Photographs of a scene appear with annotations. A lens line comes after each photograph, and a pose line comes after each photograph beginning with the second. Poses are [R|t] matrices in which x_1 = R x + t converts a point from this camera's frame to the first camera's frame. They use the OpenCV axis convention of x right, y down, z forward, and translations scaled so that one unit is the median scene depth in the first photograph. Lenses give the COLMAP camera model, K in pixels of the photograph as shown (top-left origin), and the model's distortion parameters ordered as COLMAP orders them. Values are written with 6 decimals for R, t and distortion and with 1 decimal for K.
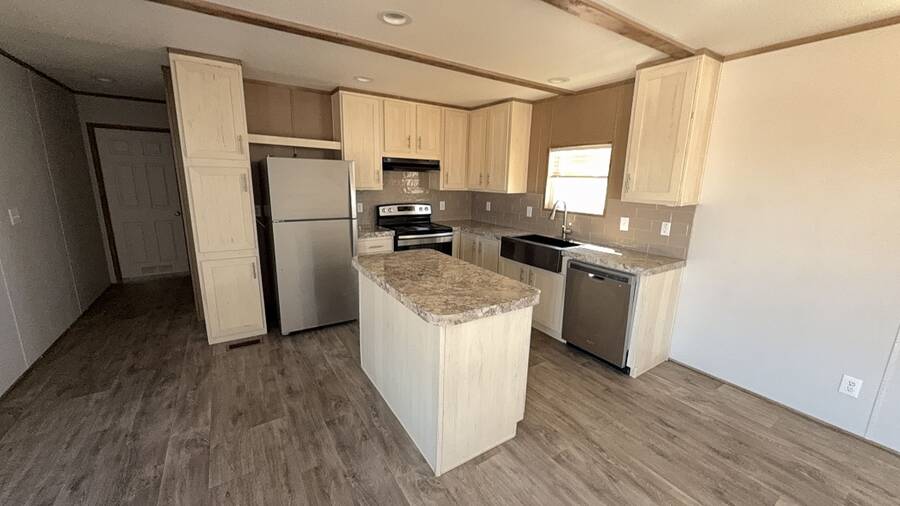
lens RADIAL K [[341.2, 0, 449.7], [0, 341.2, 252.9], [0, 0, 1]] dist [0.001263, -0.000095]
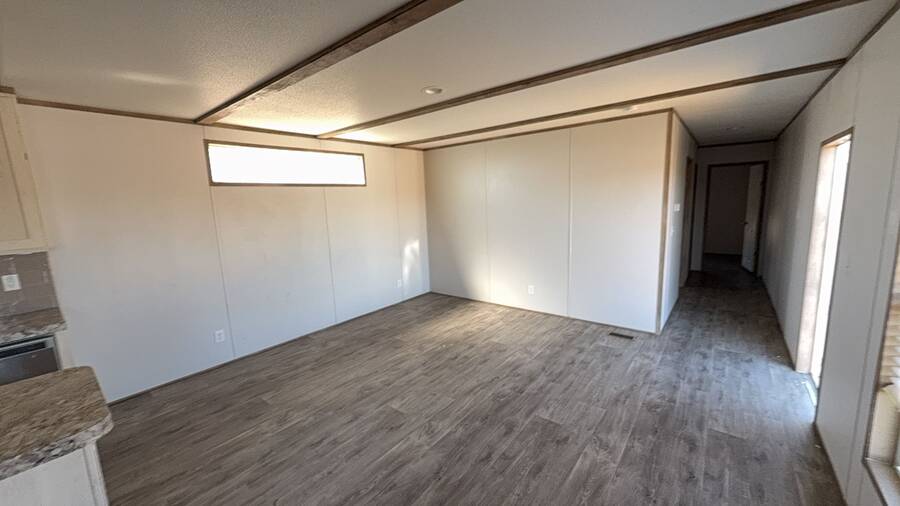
lens RADIAL K [[341.2, 0, 450.4], [0, 341.2, 252.2], [0, 0, 1]] dist [0.001263, -0.000095]
pose [[-0.311367, -0.153579, 0.937798, -0.495666], [0.237172, 0.943066, 0.233187, -0.084441], [-0.920217, 0.295026, -0.257215, 0.216202]]
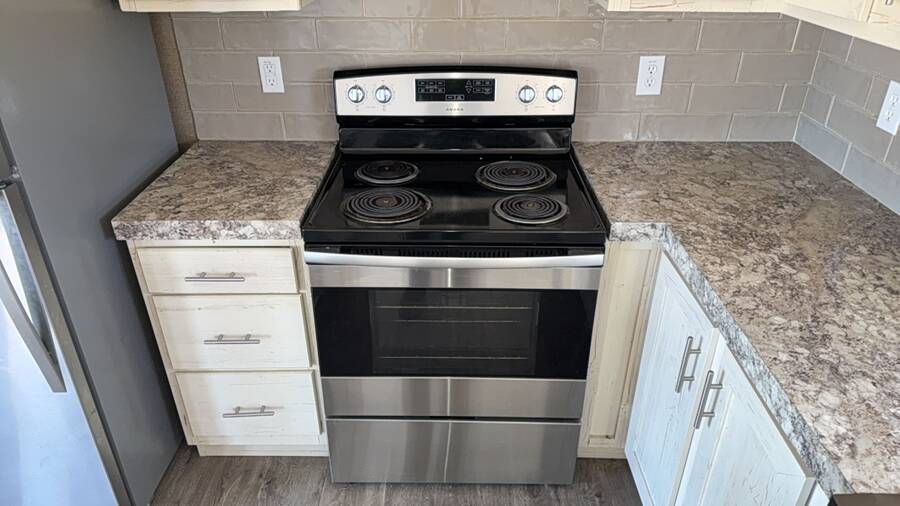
lens RADIAL K [[604.4, 0, 450.4], [0, 604.4, 246.8], [0, 0, 1]] dist [0.059476, 0.000287]
pose [[0.836303, 0.233567, -0.496027, 0.165365], [-0.093619, 0.952266, 0.290558, -0.238943], [0.540215, -0.196558, 0.818250, 1.024918]]
